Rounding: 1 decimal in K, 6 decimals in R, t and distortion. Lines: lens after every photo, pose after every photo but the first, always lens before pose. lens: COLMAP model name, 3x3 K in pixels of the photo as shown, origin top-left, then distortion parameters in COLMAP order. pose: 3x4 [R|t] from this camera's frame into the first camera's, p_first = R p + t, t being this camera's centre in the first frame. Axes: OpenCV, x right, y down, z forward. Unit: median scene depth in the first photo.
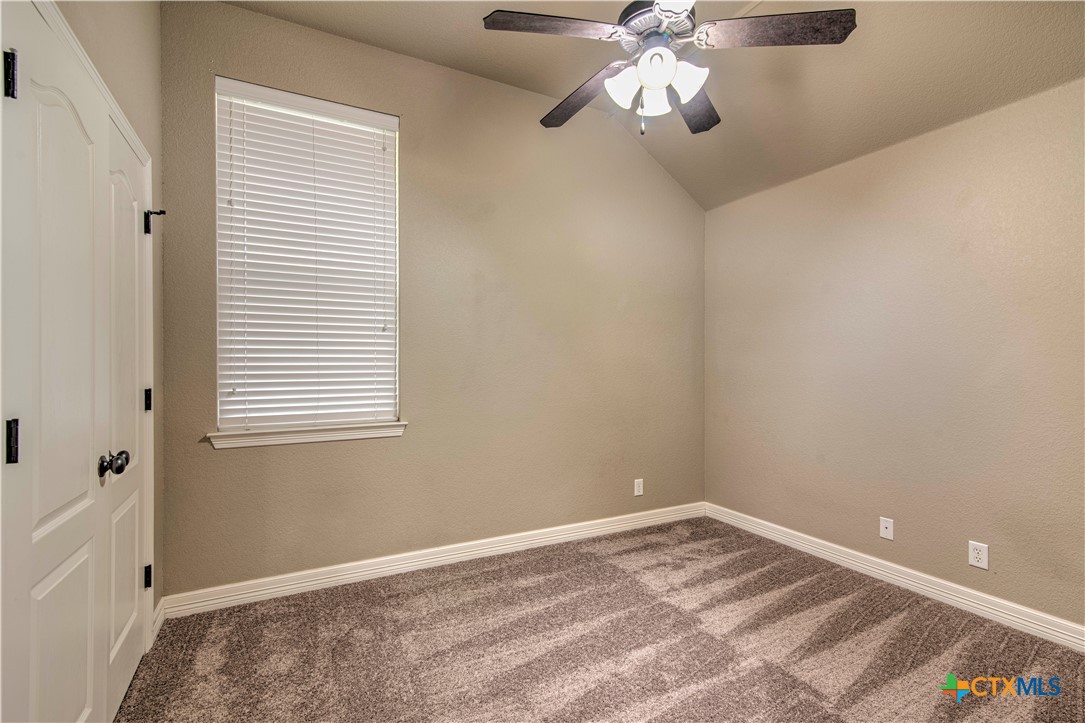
lens RADIAL K [[510.1, 0, 542.5], [0, 510.1, 361.5], [0, 0, 1]] dist [0.020074, 0.000123]
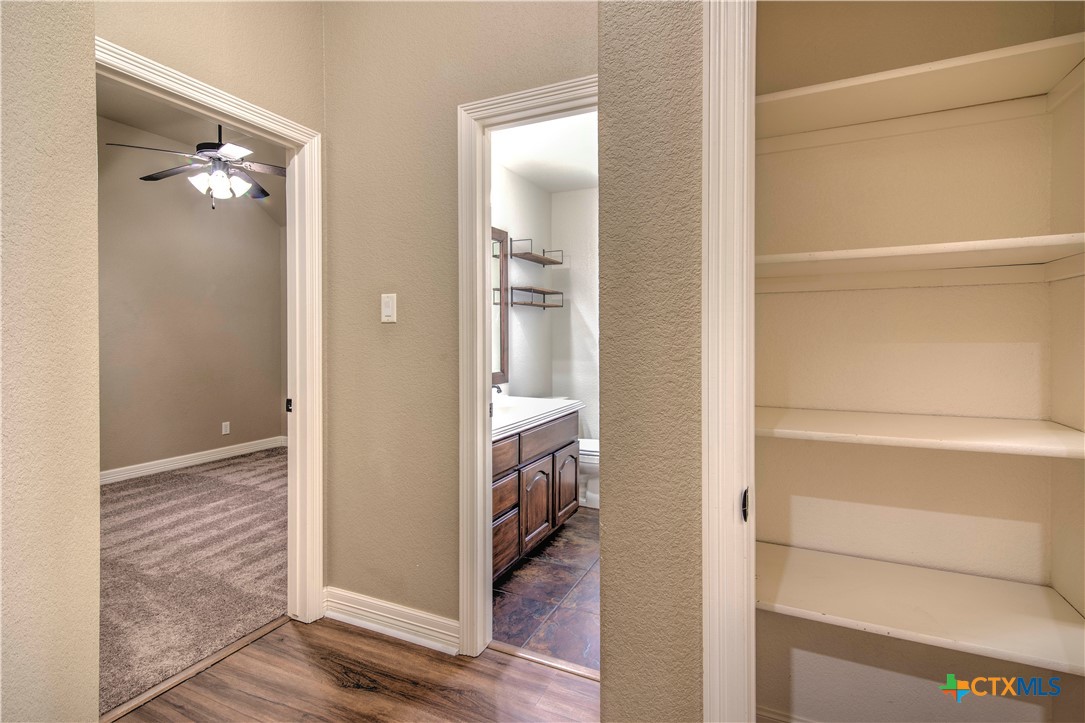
lens RADIAL K [[547.5, 0, 540.4], [0, 547.5, 338.4], [0, 0, 1]] dist [-0.000849, -0.000107]
pose [[0.788542, -0.007737, 0.614932, -0.059929], [0.004131, 0.999965, 0.007284, -0.001176], [-0.614967, -0.003204, 0.788546, -0.880782]]
